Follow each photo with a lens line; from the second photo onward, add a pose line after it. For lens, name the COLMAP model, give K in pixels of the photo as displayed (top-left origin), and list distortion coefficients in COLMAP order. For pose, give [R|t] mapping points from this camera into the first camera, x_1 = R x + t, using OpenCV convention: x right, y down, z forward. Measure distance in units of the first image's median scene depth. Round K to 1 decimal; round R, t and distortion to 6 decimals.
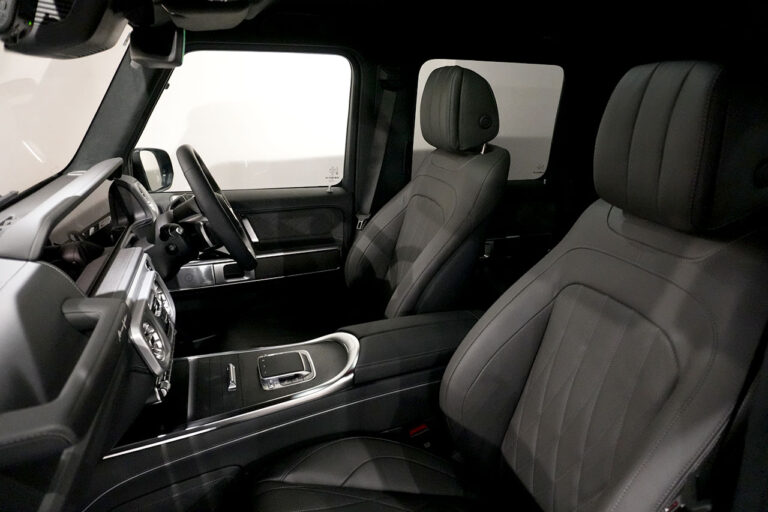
lens RADIAL K [[514.8, 0, 384.0], [0, 514.8, 256.0], [0, 0, 1]] dist [-0.042521, 0.043683]
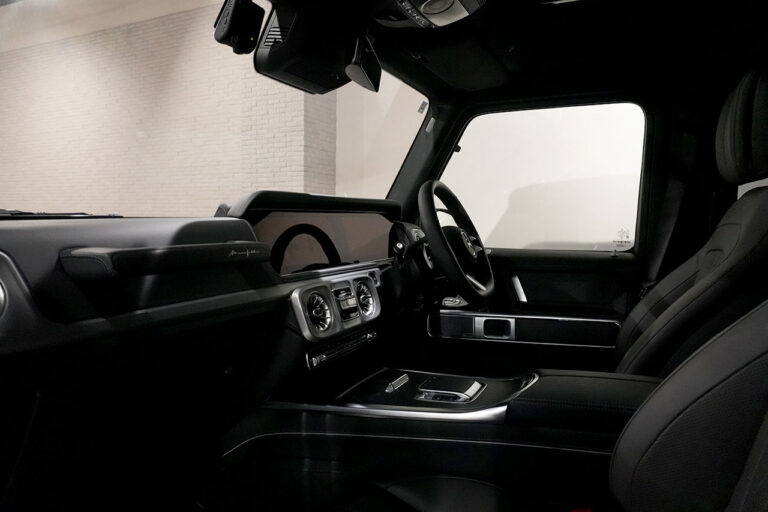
lens RADIAL K [[514.8, 0, 384.0], [0, 514.8, 256.0], [0, 0, 1]] dist [-0.042521, 0.043683]
pose [[0.731310, 0.032599, -0.681266, 0.211724], [-0.205940, 0.962790, -0.174998, 0.112715], [0.650211, 0.268277, 0.710811, 0.144383]]
